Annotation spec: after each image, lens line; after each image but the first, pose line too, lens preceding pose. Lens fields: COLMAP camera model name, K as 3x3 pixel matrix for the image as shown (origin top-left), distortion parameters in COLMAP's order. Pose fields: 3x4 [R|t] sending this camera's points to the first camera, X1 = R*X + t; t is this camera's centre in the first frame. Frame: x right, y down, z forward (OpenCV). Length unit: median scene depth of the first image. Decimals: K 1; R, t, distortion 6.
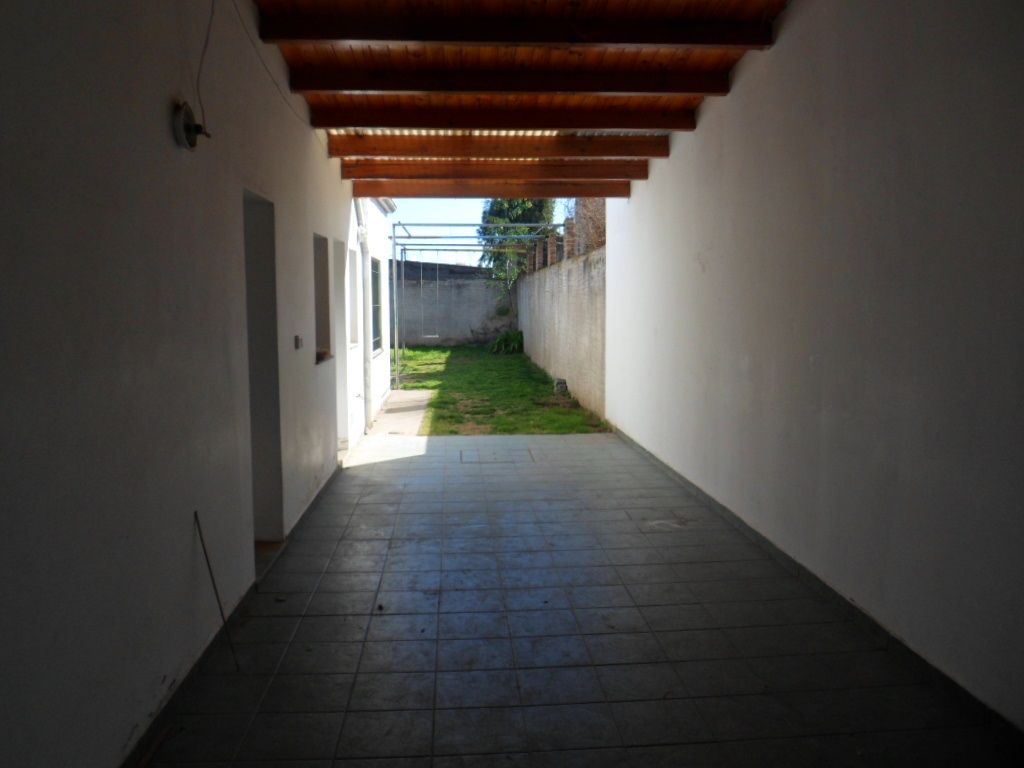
lens RADIAL K [[842.8, 0, 507.9], [0, 842.8, 383.7], [0, 0, 1]] dist [-0.041268, 0.011457]
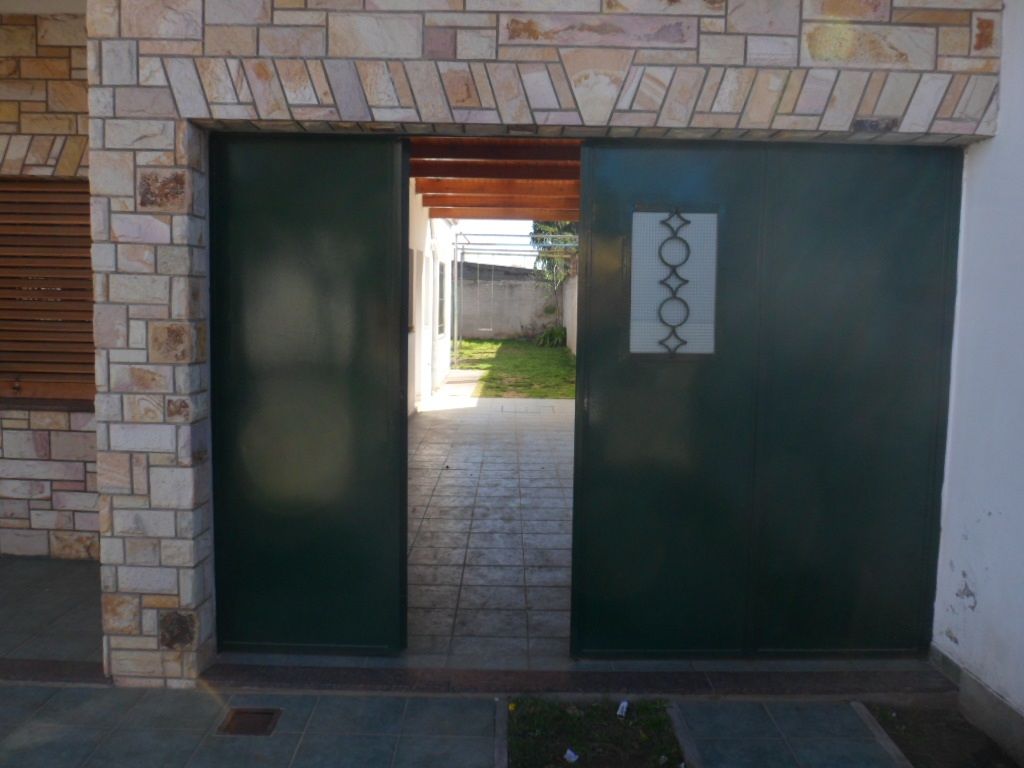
lens RADIAL K [[842.8, 0, 513.9], [0, 842.8, 381.6], [0, 0, 1]] dist [-0.041268, 0.011457]
pose [[0.997929, 0.029130, -0.057353, 0.021048], [-0.029360, 0.999564, -0.003174, 0.023139], [0.057236, 0.004851, 0.998349, -0.190294]]
